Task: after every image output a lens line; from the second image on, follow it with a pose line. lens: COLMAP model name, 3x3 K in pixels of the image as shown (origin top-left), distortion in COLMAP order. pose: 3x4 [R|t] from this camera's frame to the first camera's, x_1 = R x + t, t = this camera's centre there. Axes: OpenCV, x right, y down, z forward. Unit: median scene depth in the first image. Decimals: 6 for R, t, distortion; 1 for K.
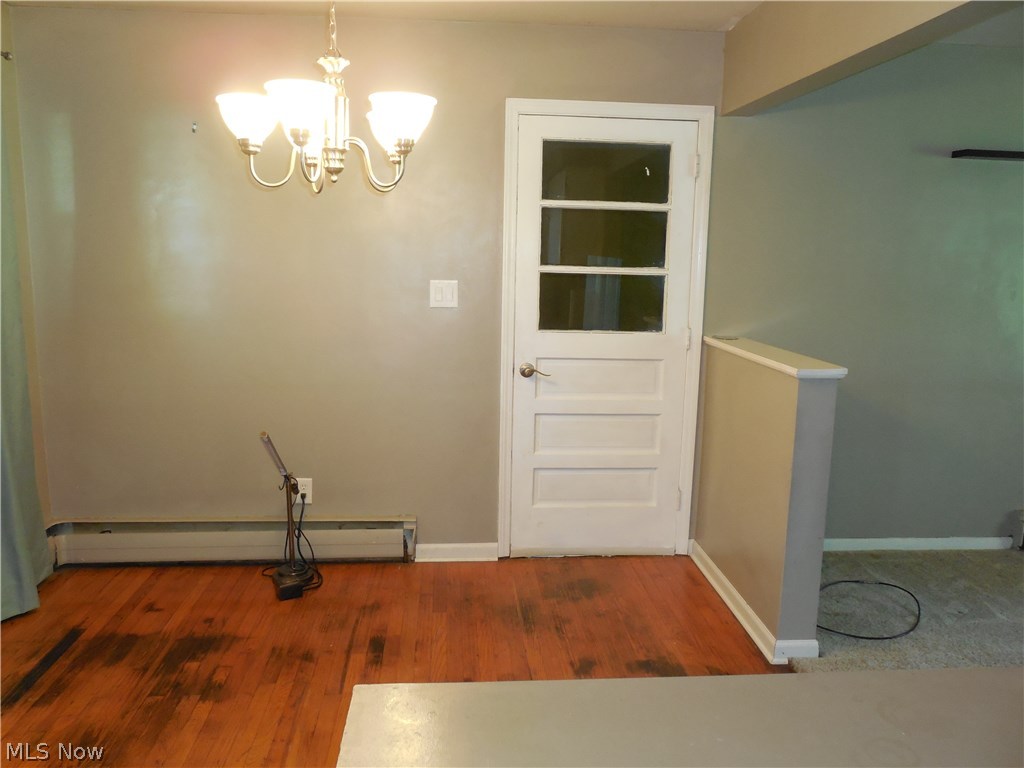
lens RADIAL K [[798.4, 0, 512.0], [0, 798.4, 384.0], [0, 0, 1]] dist [-0.087195, 0.091083]
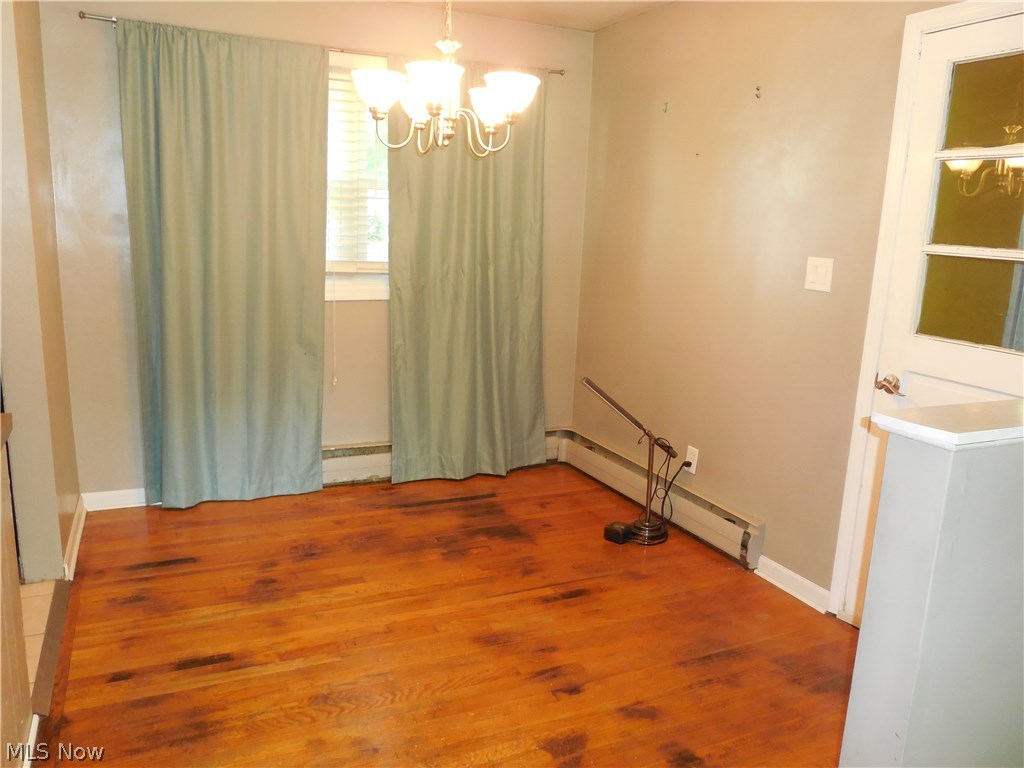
lens RADIAL K [[792.0, 0, 512.0], [0, 792.0, 384.0], [0, 0, 1]] dist [-0.071774, 0.082680]
pose [[0.355767, 0.187297, -0.915615, 0.655630], [-0.187920, 0.974039, 0.126231, -0.050965], [0.915487, 0.127153, 0.381727, 0.463917]]
